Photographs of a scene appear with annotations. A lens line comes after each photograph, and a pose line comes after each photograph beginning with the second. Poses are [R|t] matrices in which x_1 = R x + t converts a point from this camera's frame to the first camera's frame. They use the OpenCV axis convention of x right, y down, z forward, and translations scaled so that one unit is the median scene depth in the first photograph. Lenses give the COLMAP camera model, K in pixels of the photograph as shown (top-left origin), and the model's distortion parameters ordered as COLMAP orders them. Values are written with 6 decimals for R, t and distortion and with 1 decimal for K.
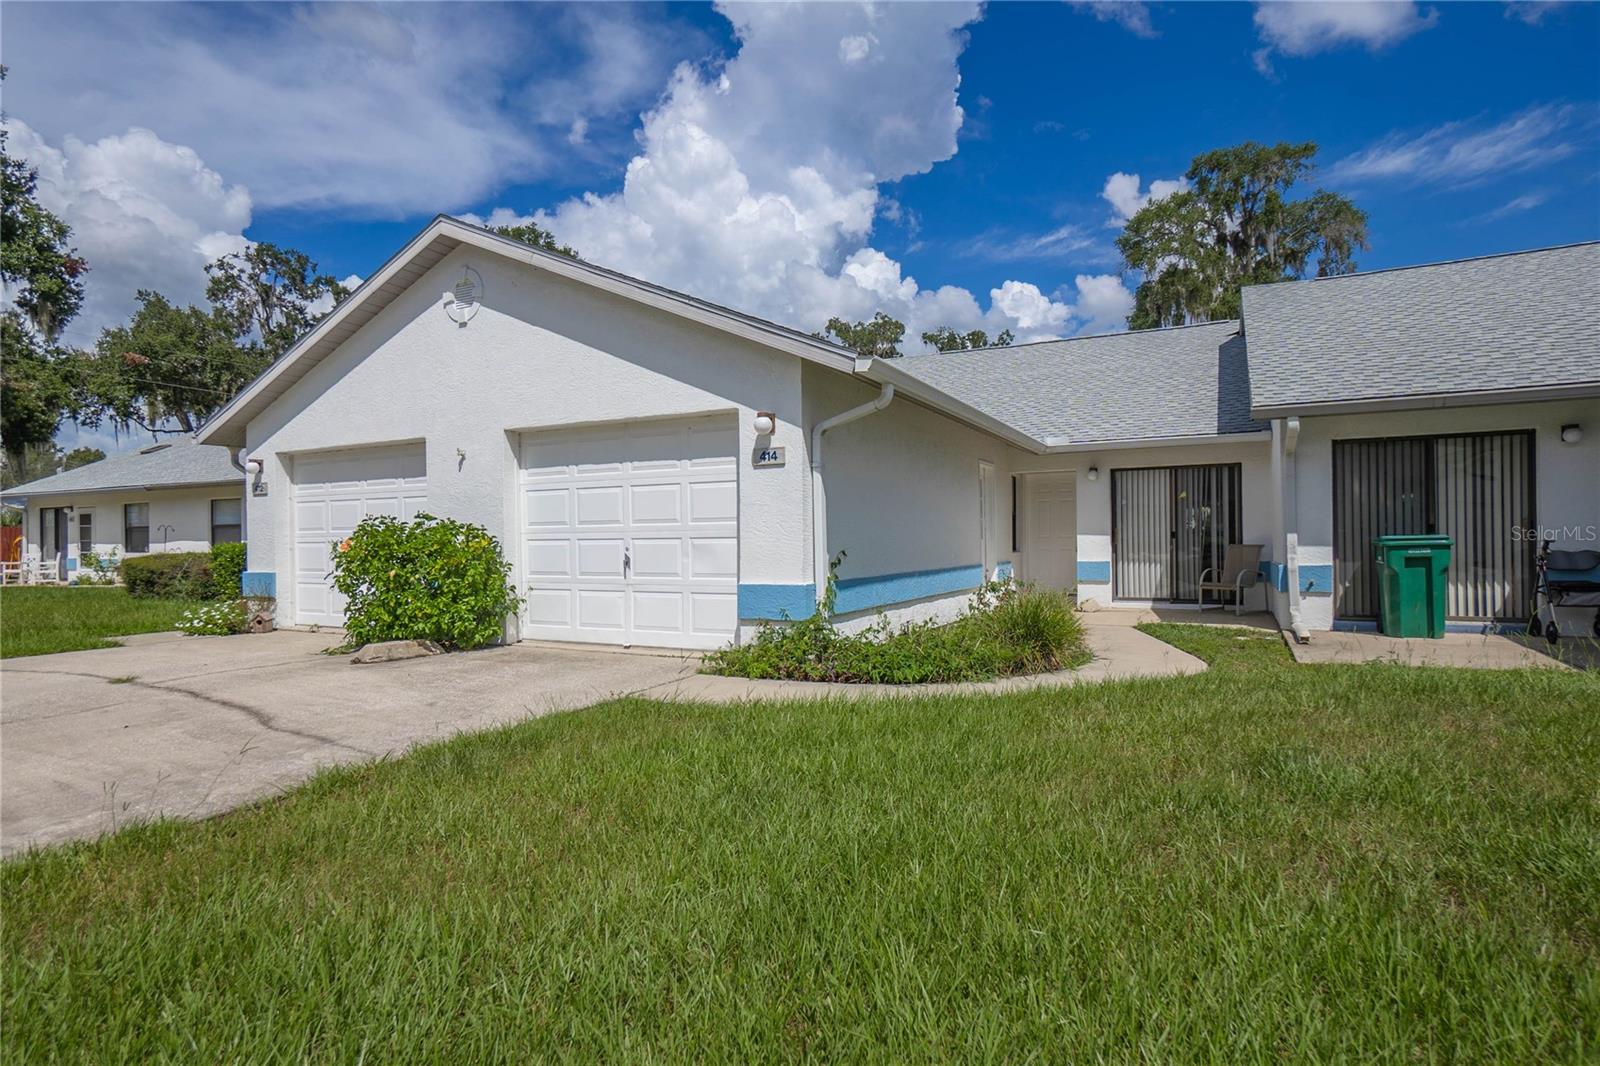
lens RADIAL K [[890.5, 0, 802.3], [0, 890.5, 530.5], [0, 0, 1]] dist [-0.003192, 0.000568]
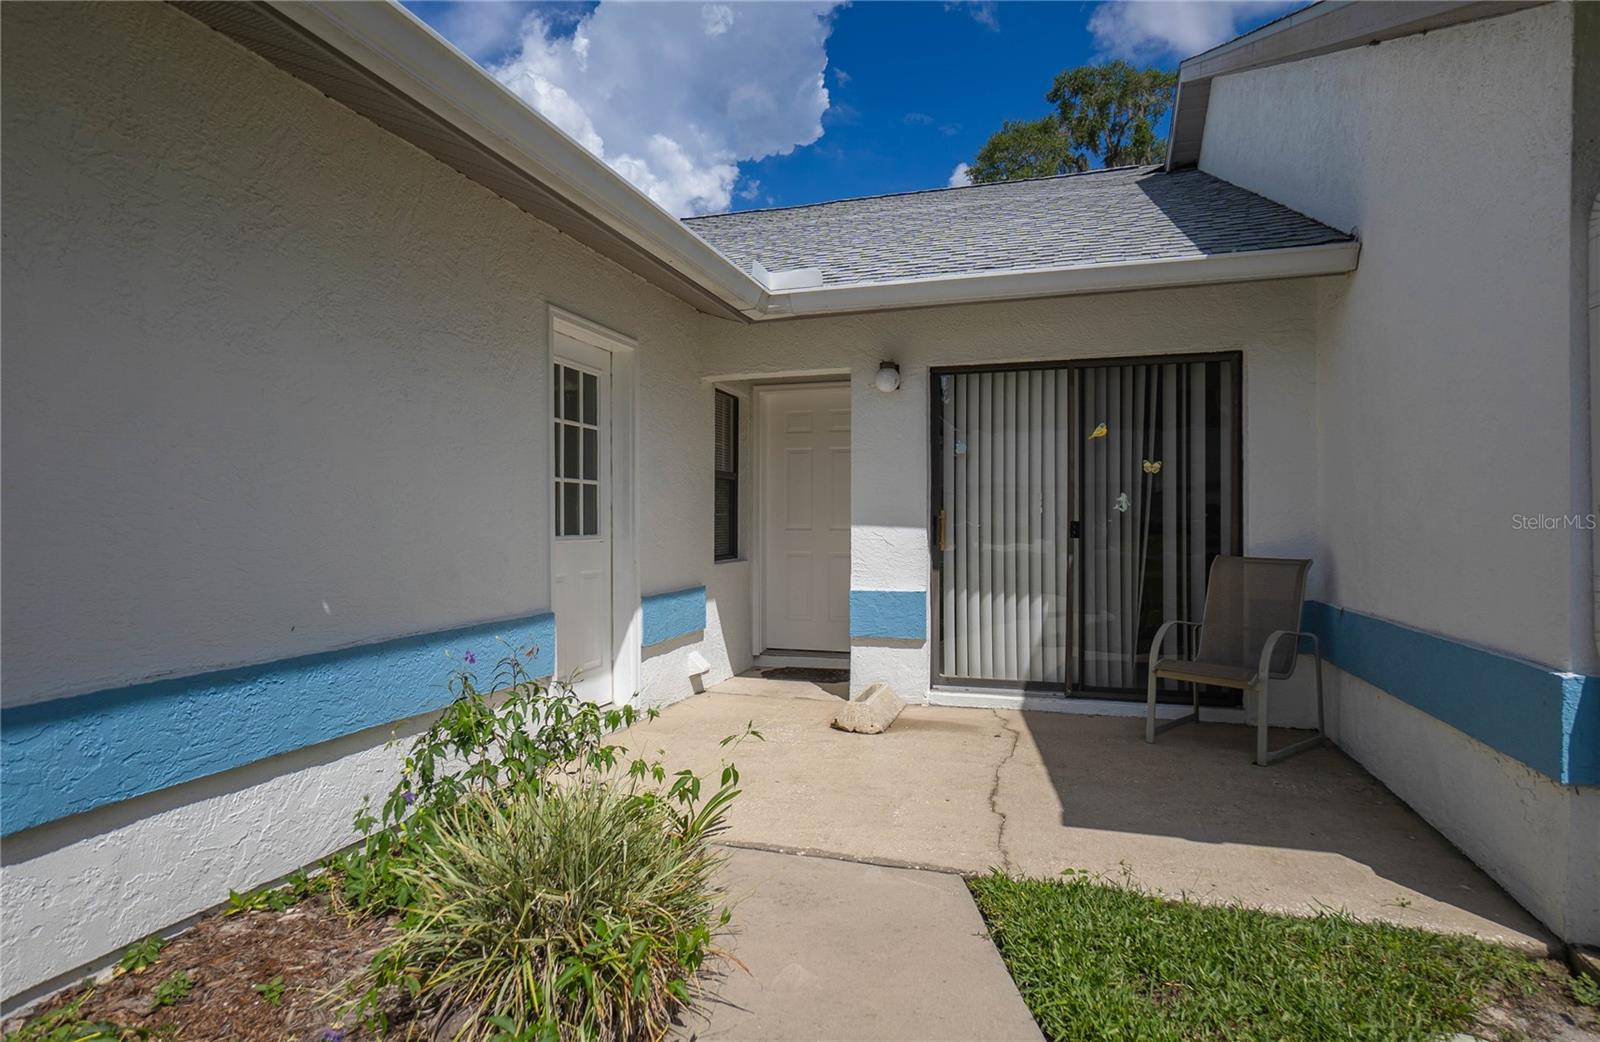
lens RADIAL K [[887.4, 0, 798.7], [0, 887.4, 522.5], [0, 0, 1]] dist [-0.013183, 0.023737]
pose [[0.988382, 0.008305, 0.151766, 0.073954], [-0.010274, 0.999873, 0.012200, -0.000602], [-0.151645, -0.013617, 0.988341, 0.198626]]
